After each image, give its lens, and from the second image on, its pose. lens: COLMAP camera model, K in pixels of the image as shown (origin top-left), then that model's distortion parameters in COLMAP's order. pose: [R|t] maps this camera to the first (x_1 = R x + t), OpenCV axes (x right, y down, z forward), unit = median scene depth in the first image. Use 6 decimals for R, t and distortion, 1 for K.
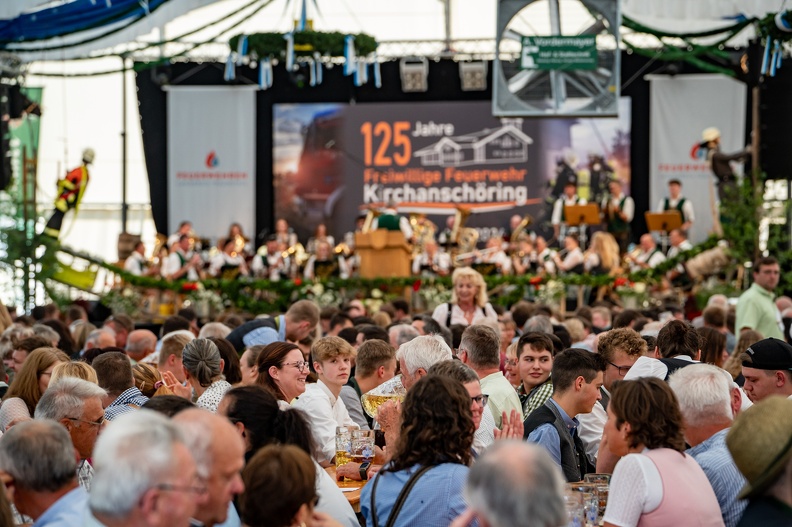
lens RADIAL K [[2868.9, 0, 400.3], [0, 2868.9, 262.4], [0, 0, 1]] dist [1.307889, 0.000000]
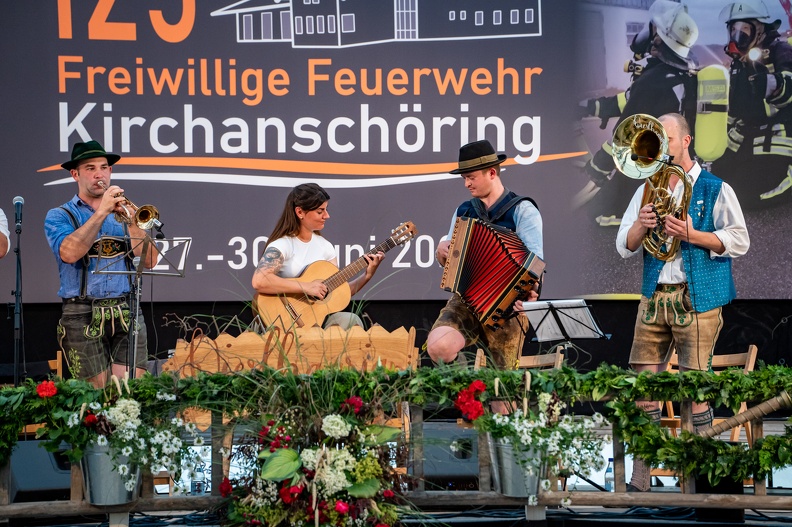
lens RADIAL K [[3832.9, 0, 401.5], [0, 3832.9, 268.5], [0, 0, 1]] dist [3.594162, 0.000000]
pose [[0.971457, 0.005548, 0.237152, -0.083193], [0.000716, 0.999653, -0.026321, 0.004588], [-0.237215, 0.025739, 0.971116, 0.551175]]
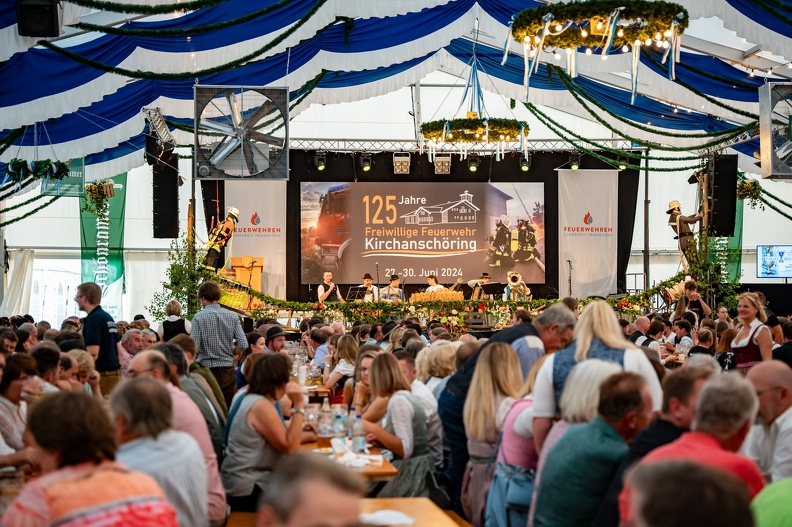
lens RADIAL K [[1543.1, 0, 390.4], [0, 1543.1, 263.6], [0, 0, 1]] dist [0.395817, 0.000000]
pose [[0.950963, 0.008209, 0.309196, -0.244010], [-0.001194, 0.999738, -0.022869, 0.003993], [-0.309303, 0.021378, 0.950723, 0.257423]]
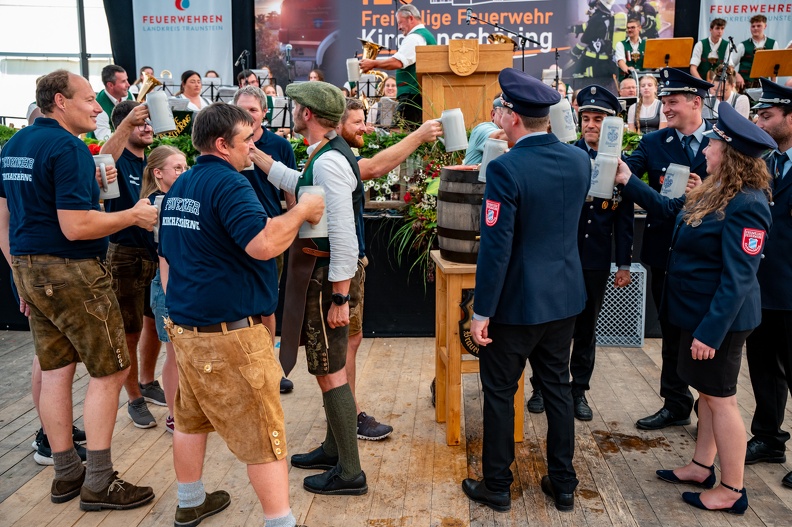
lens RADIAL K [[786.6, 0, 399.4], [0, 786.6, 267.1], [0, 0, 1]] dist [-0.008377, 0.000000]
pose [[0.990052, -0.019458, 0.139349, -0.035772], [-0.003208, 0.987012, 0.160612, 0.005680], [-0.140664, -0.159461, 0.977131, 0.764758]]
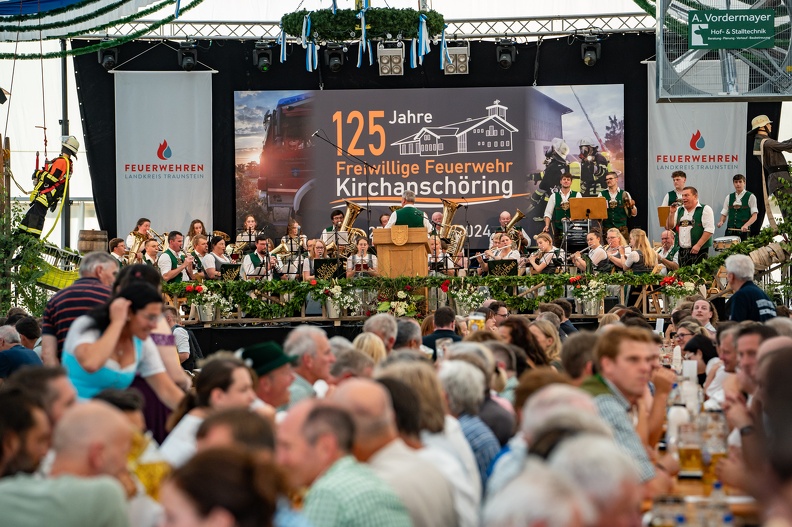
lens RADIAL K [[3069.8, 0, 406.7], [0, 3069.8, 256.9], [0, 0, 1]] dist [1.525624, 0.000000]
pose [[0.991440, -0.005937, 0.130425, -0.120181], [0.006303, 0.999977, -0.002395, 0.000959], [-0.130408, 0.003197, 0.991455, 0.017898]]
